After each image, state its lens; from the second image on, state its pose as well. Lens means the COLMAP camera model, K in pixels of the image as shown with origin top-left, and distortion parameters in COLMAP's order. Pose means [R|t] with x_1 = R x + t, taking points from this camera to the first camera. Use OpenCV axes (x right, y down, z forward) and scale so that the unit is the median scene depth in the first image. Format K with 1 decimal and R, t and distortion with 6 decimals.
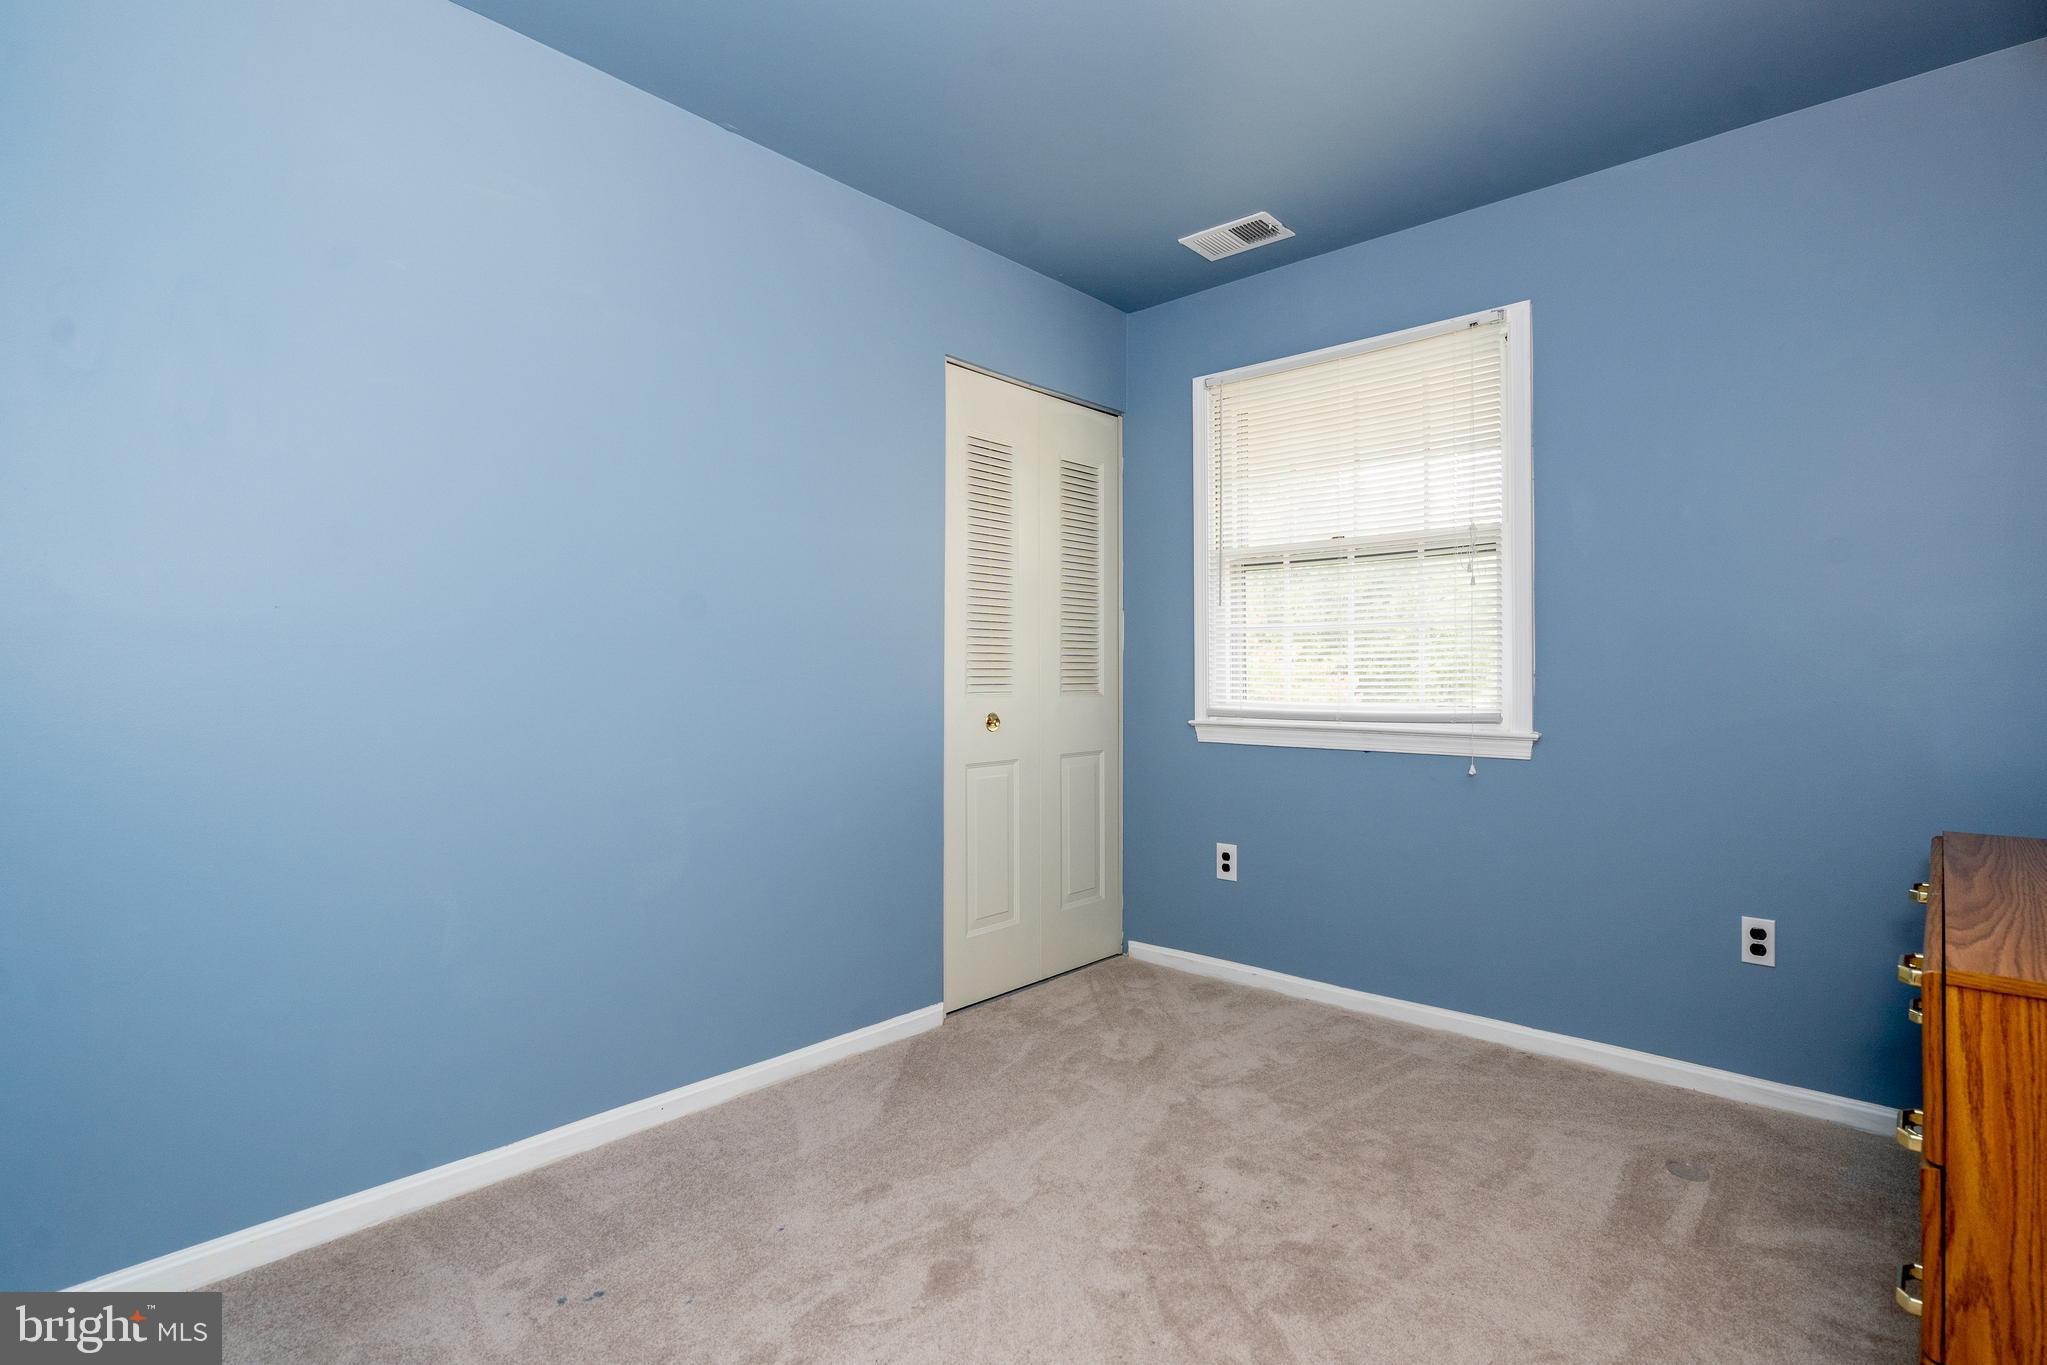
lens RADIAL K [[926.6, 0, 1027.6], [0, 926.6, 693.1], [0, 0, 1]] dist [-0.002813, 0.000886]
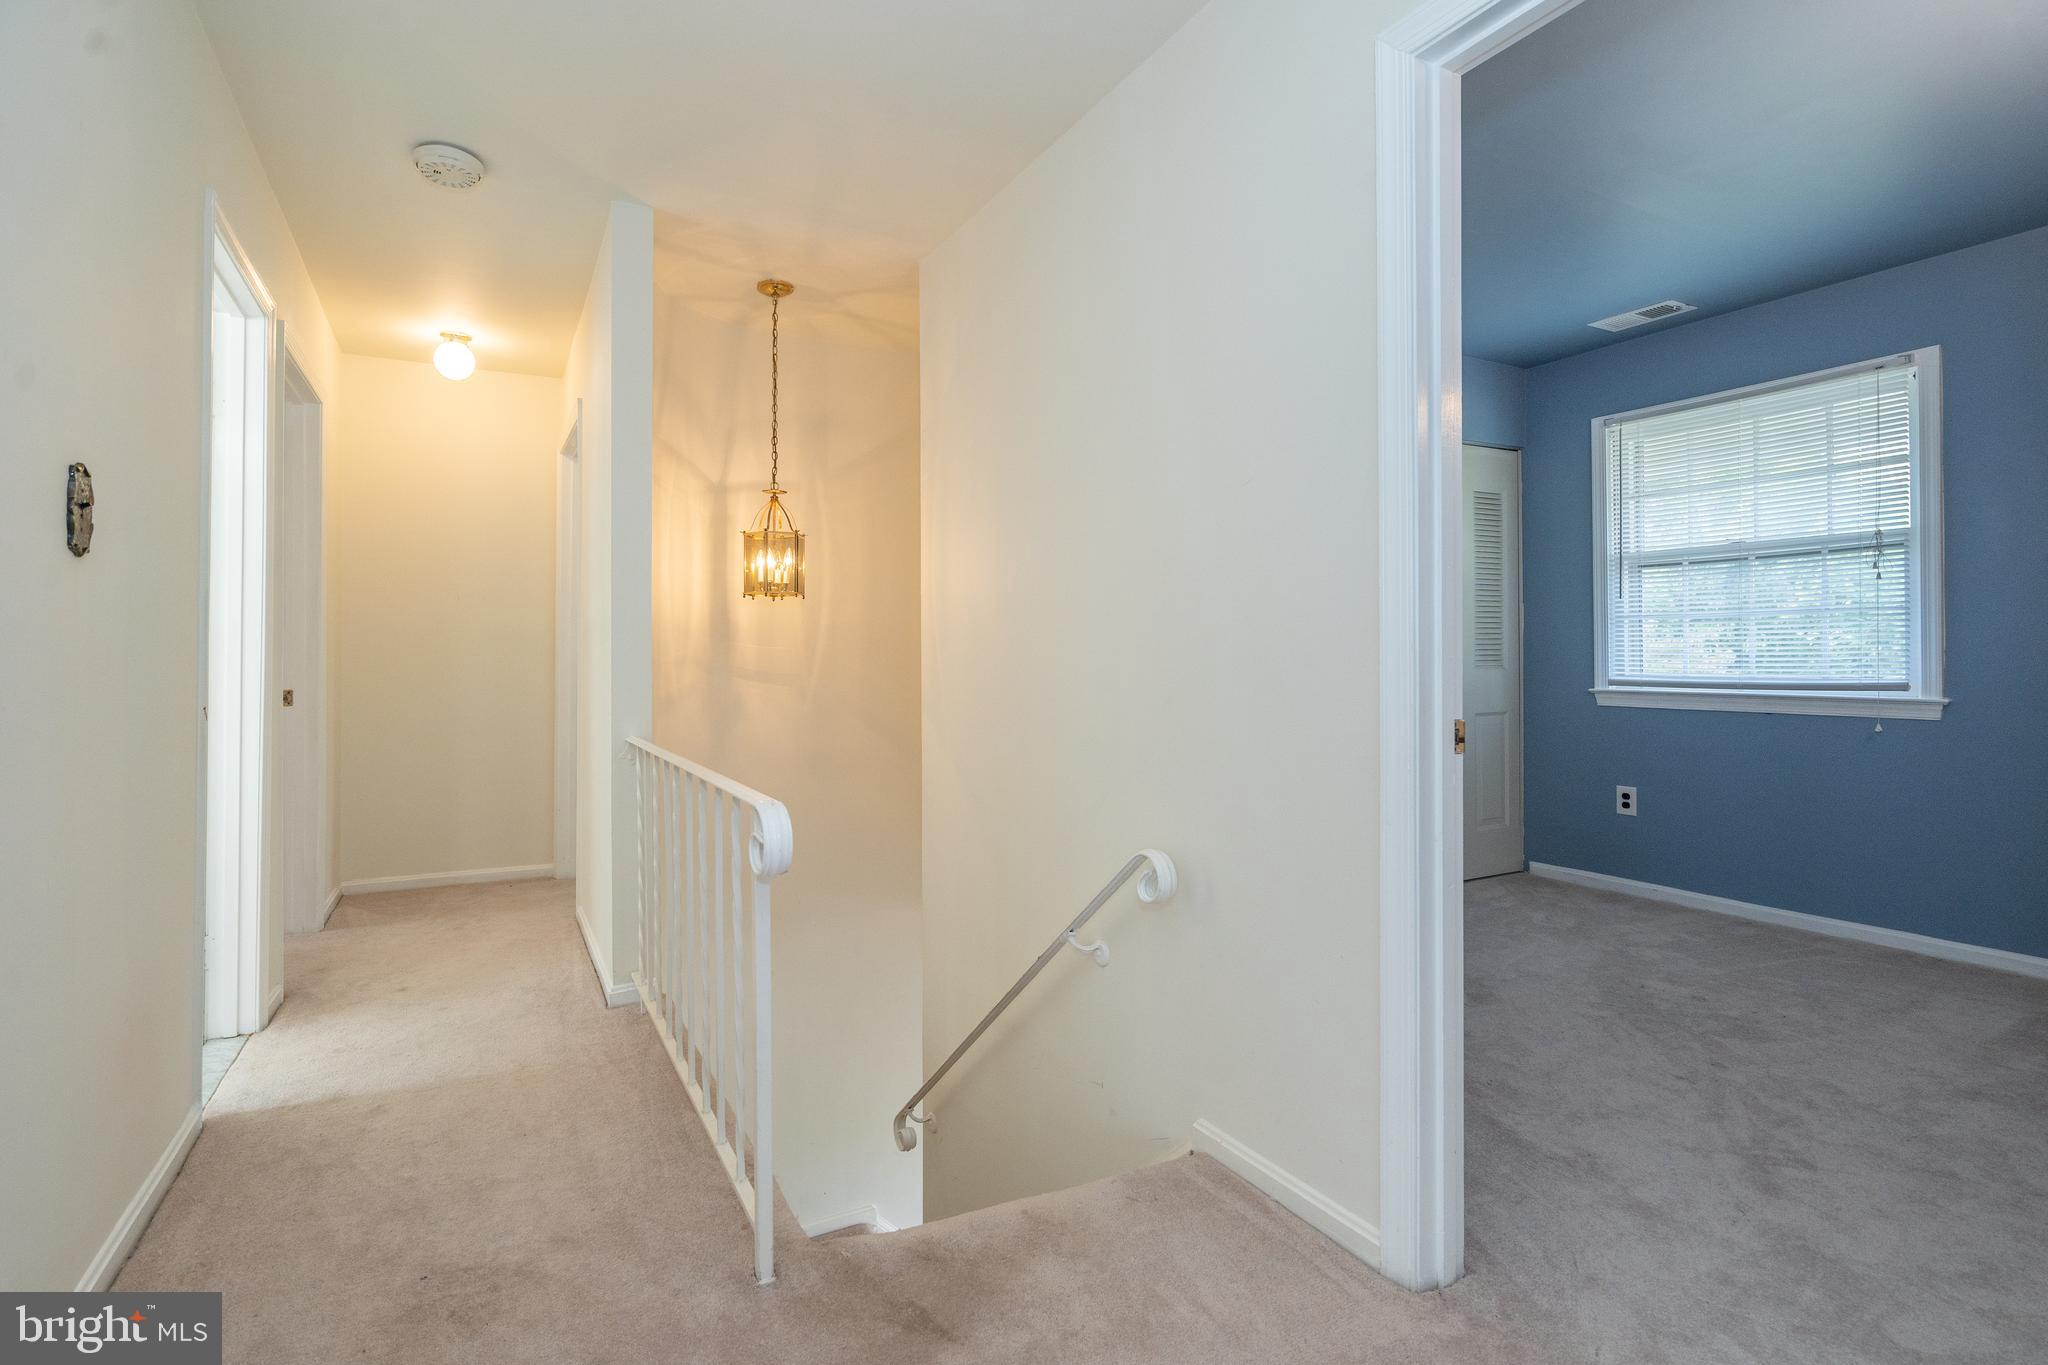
lens RADIAL K [[922.3, 0, 922.1], [0, 922.3, 671.6], [0, 0, 1]] dist [0.002112, 0.000129]
pose [[0.932783, -0.001197, -0.360437, -0.243972], [0.001192, 0.999999, -0.000234, 0.005171], [0.360437, -0.000212, 0.932784, -0.561537]]
